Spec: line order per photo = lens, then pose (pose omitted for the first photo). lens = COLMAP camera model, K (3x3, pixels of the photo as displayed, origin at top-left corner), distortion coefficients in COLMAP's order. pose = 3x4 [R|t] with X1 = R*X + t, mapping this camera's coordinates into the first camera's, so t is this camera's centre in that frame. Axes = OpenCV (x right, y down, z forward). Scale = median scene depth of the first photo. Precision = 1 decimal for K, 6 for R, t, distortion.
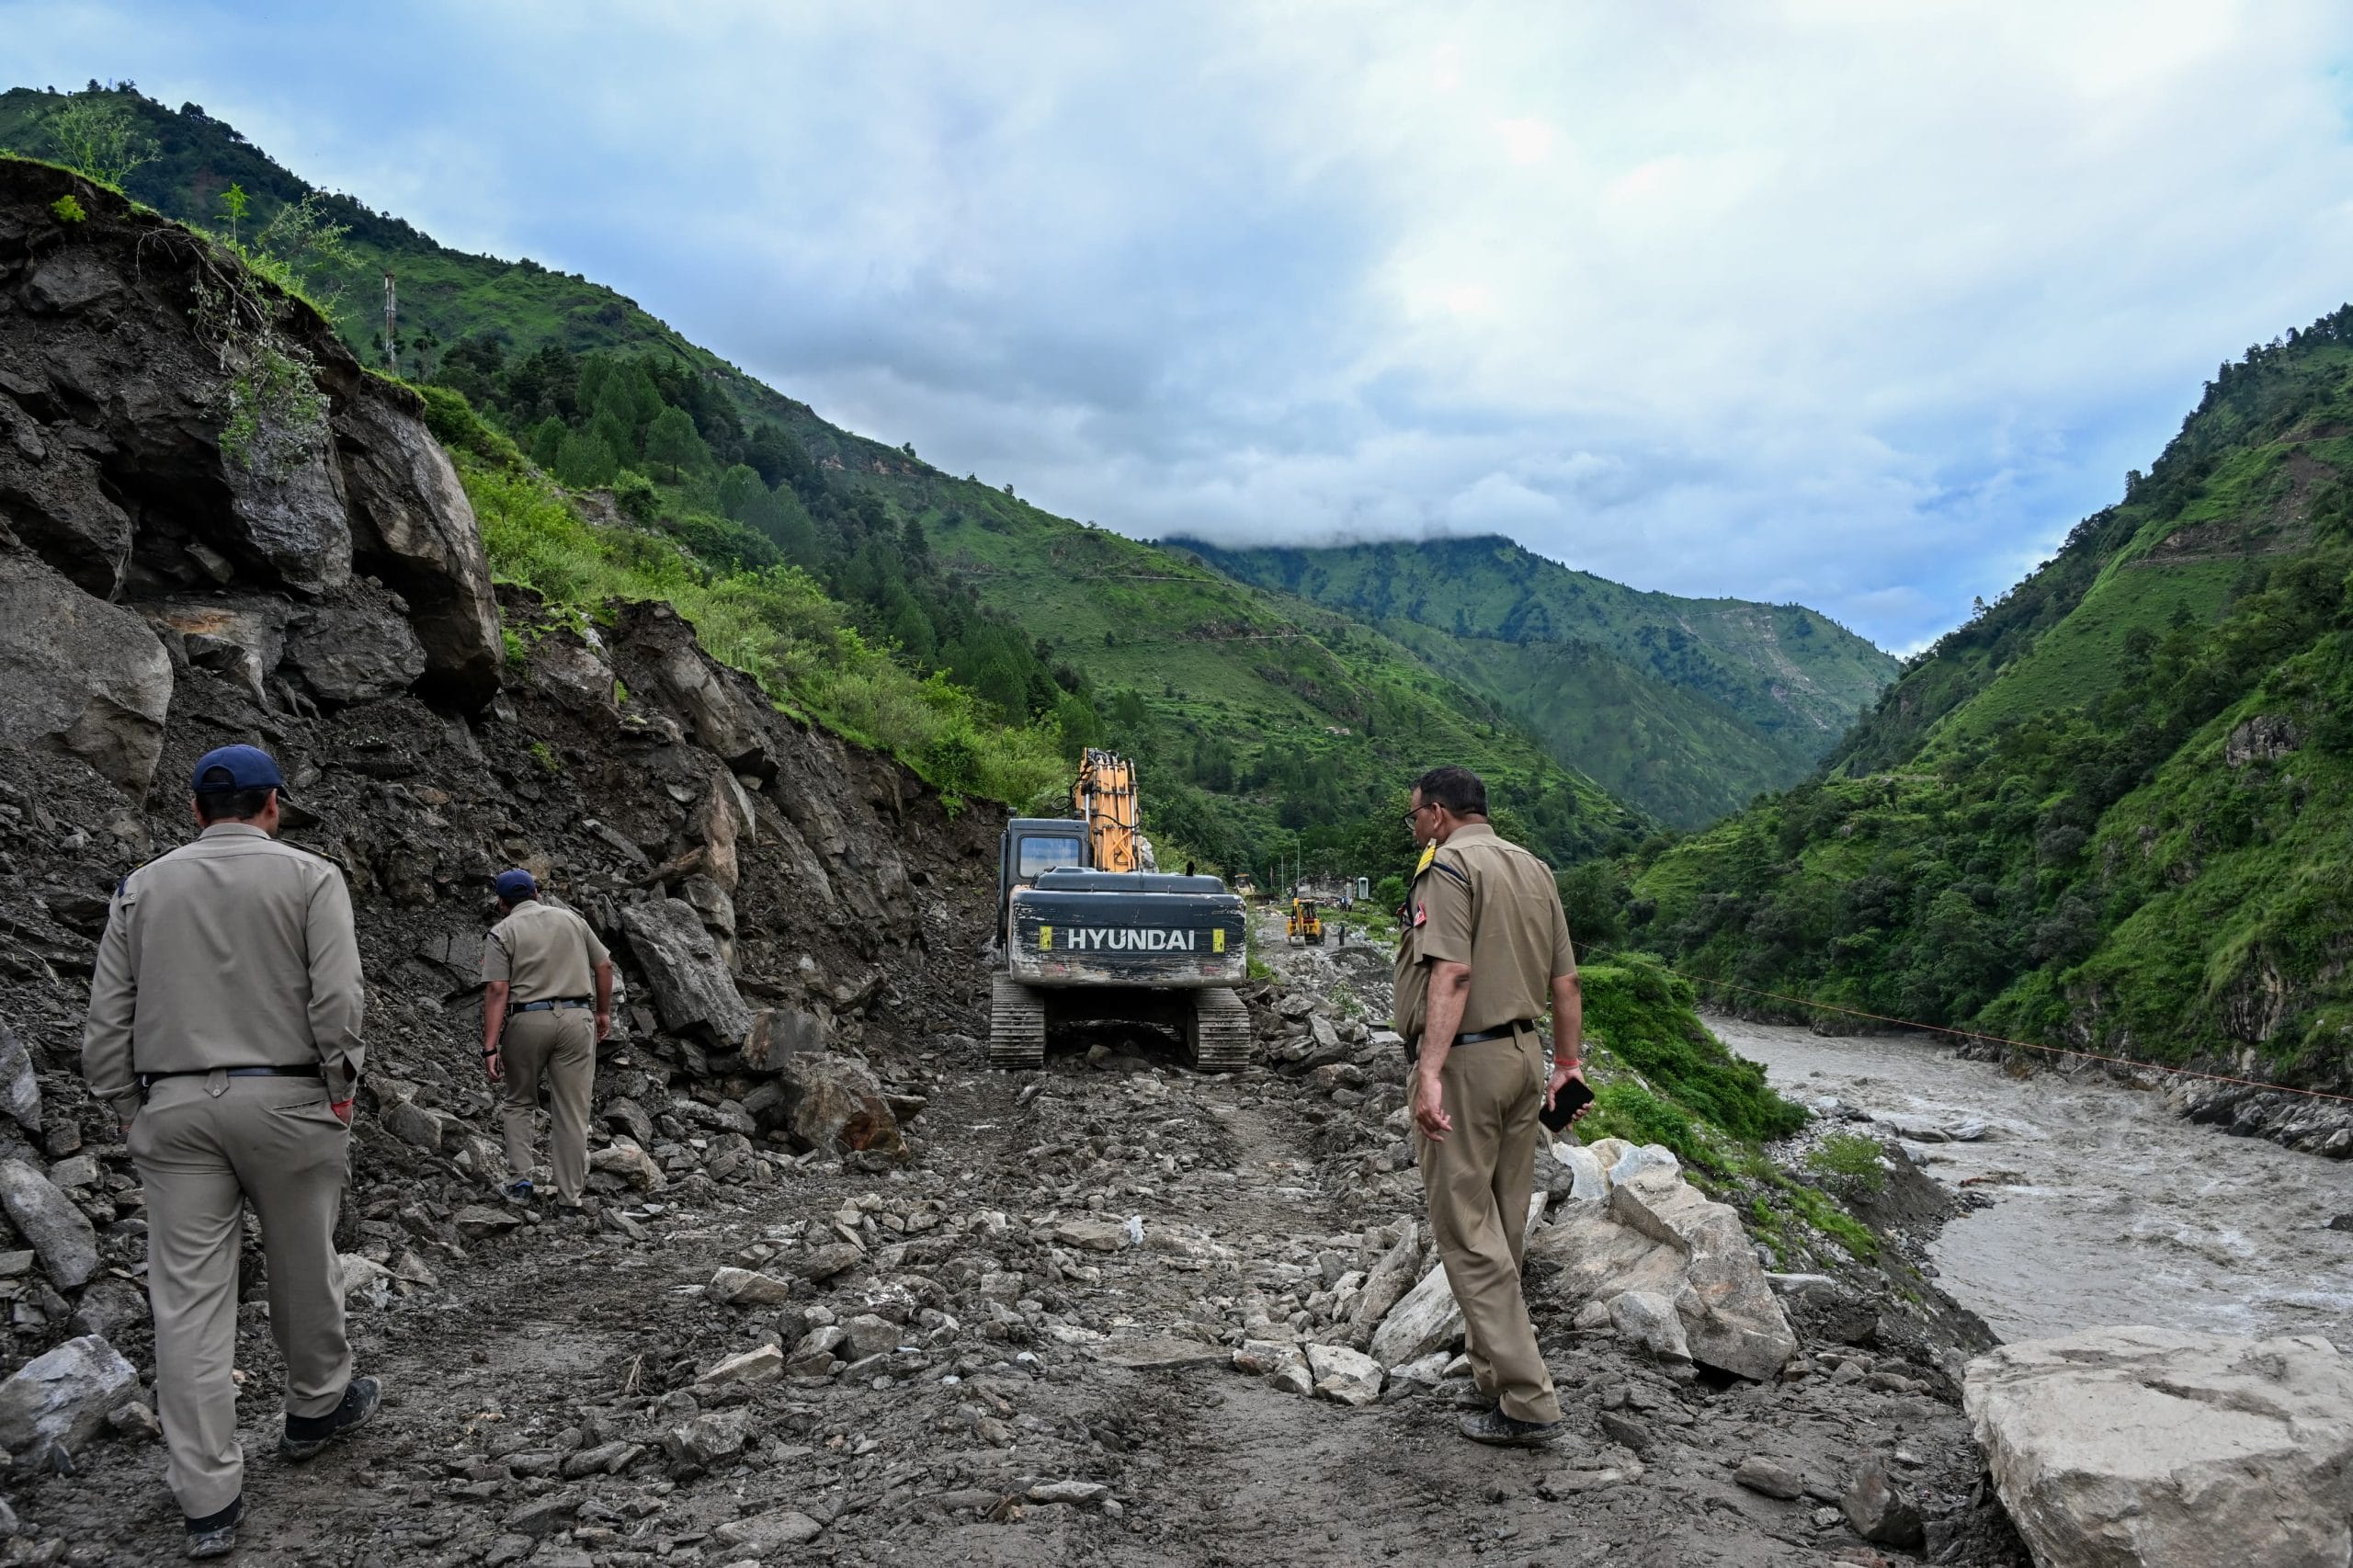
lens RADIAL K [[1575.3, 0, 1183.0], [0, 1575.3, 808.9], [0, 0, 1]] dist [-0.006746, 0.001605]
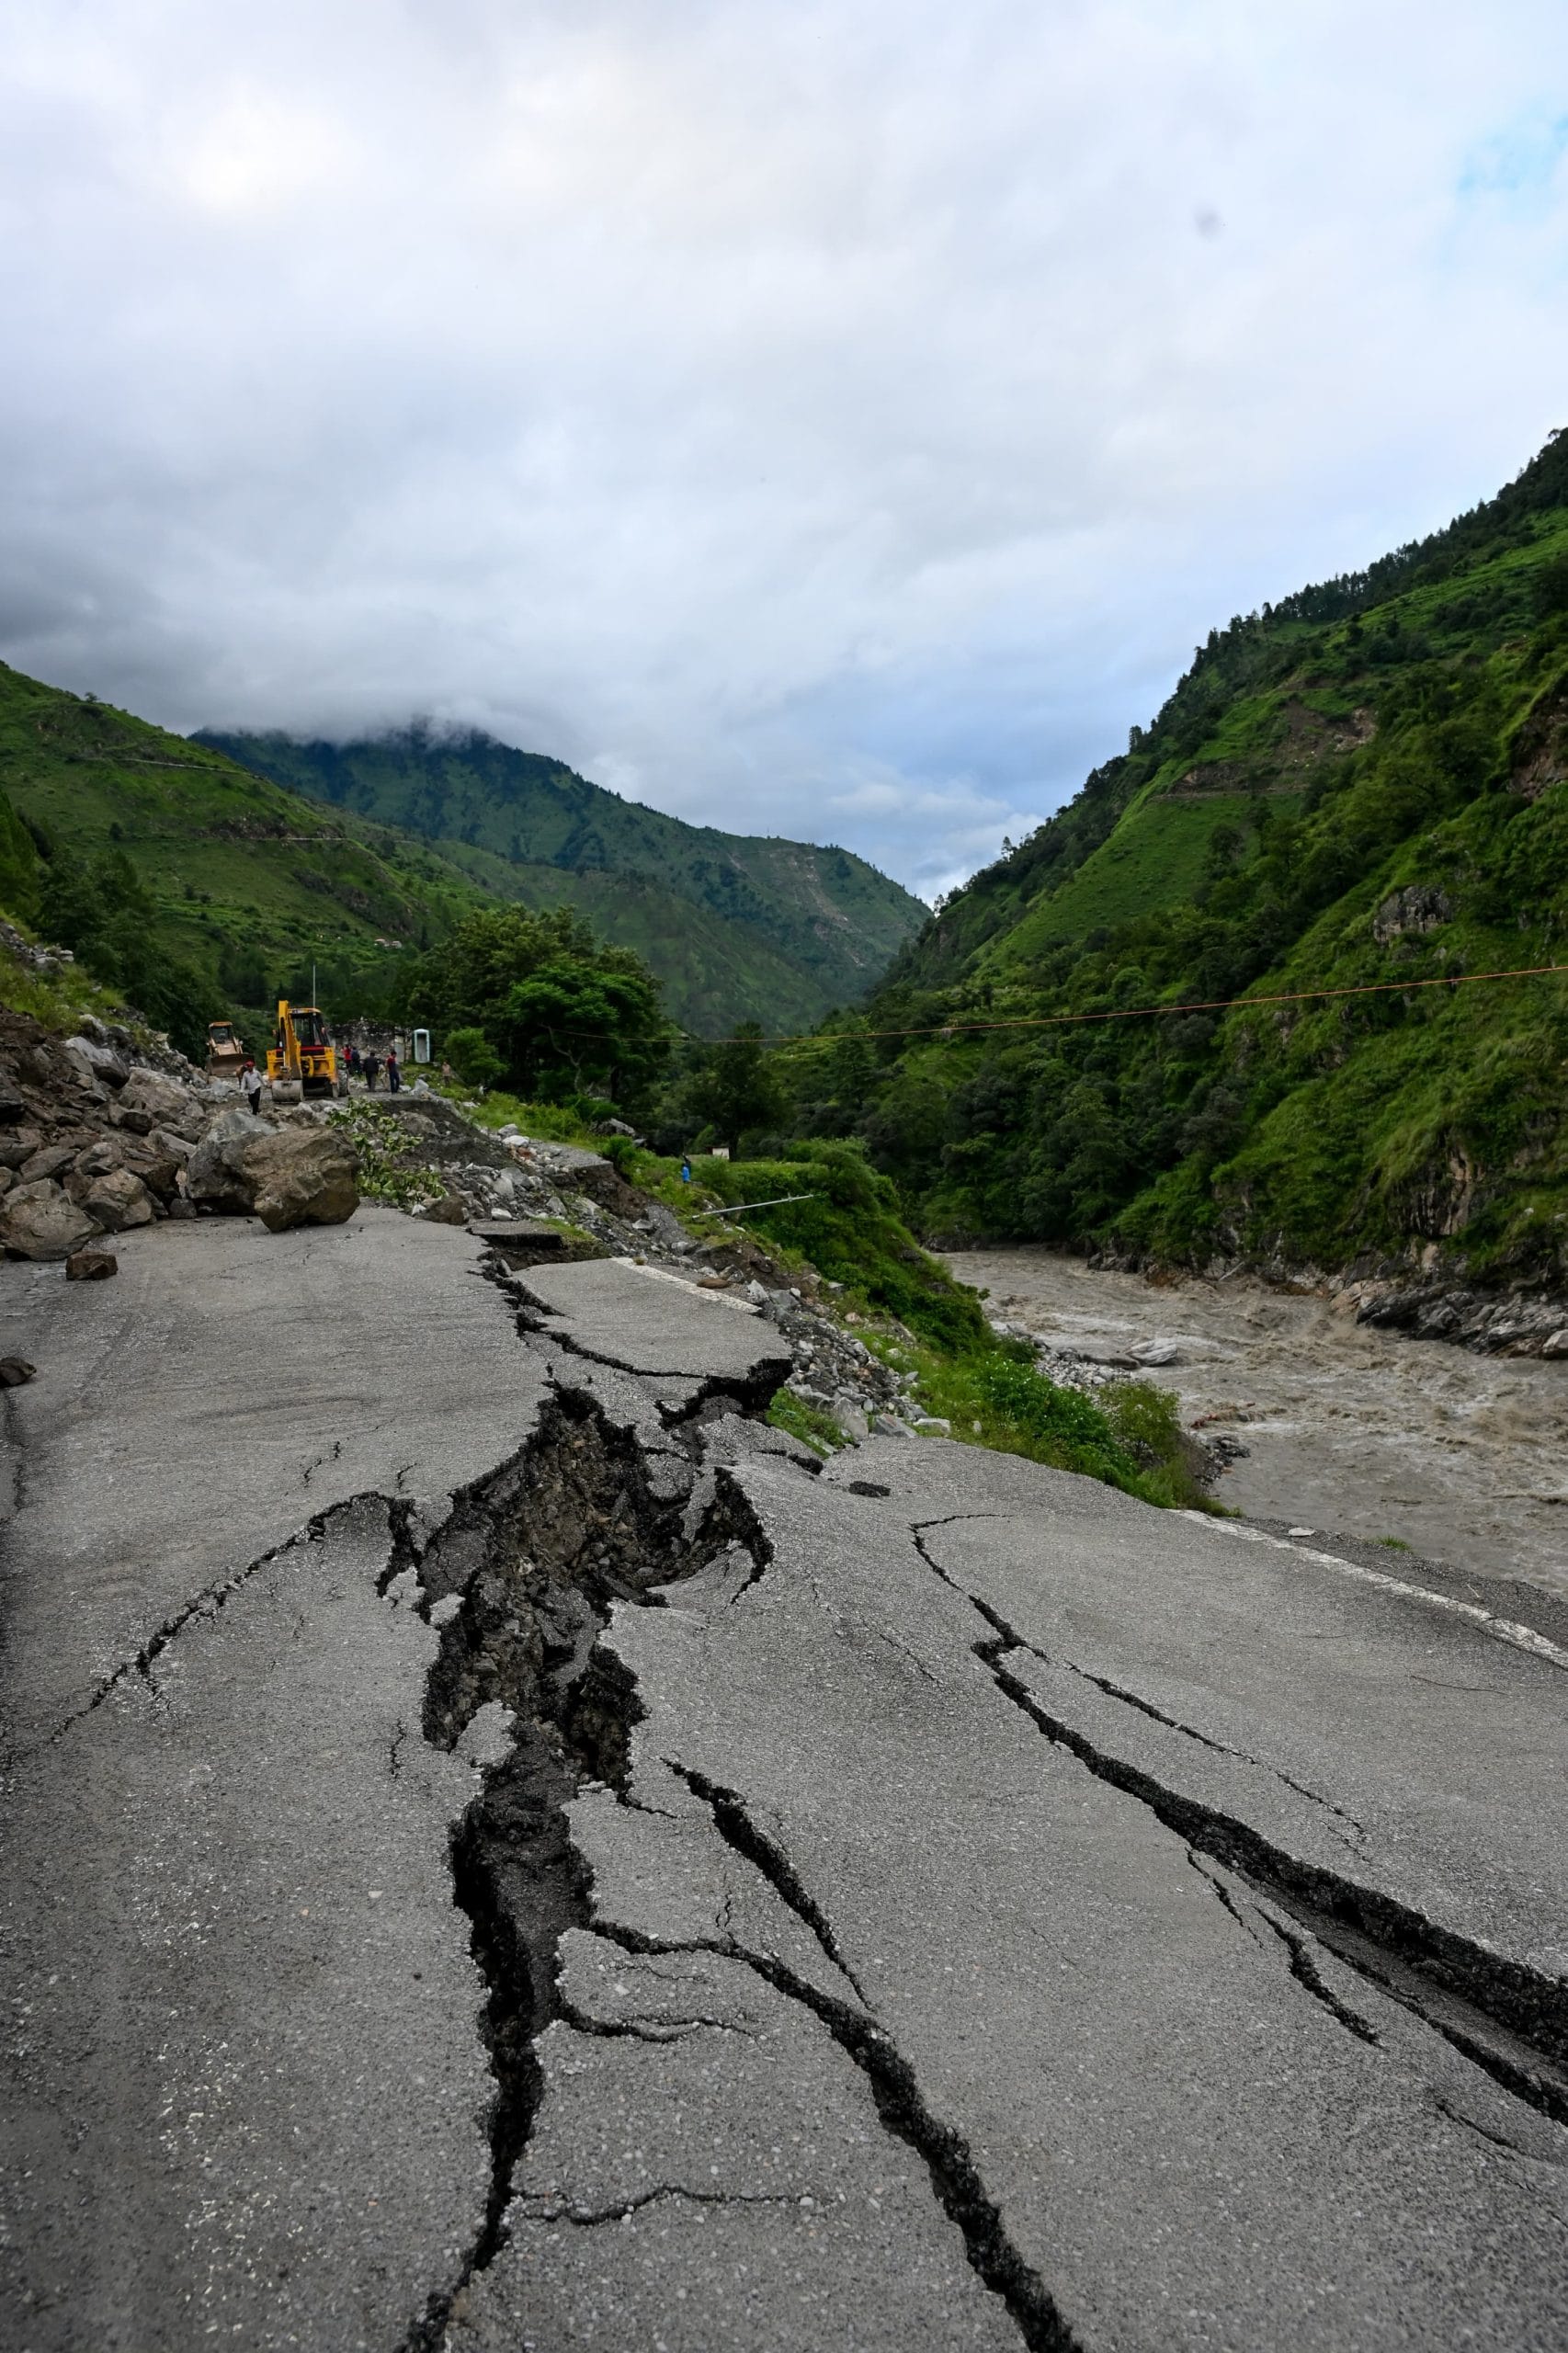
lens RADIAL K [[1575.3, 0, 784.0], [0, 1575.3, 1176.5], [0, 0, 1]] dist [-0.006746, 0.001605]
pose [[0.942206, -0.024978, 0.334102, 0.022598], [-0.003192, 0.996502, 0.083503, 0.029213], [-0.335019, -0.079744, 0.938831, 0.206010]]
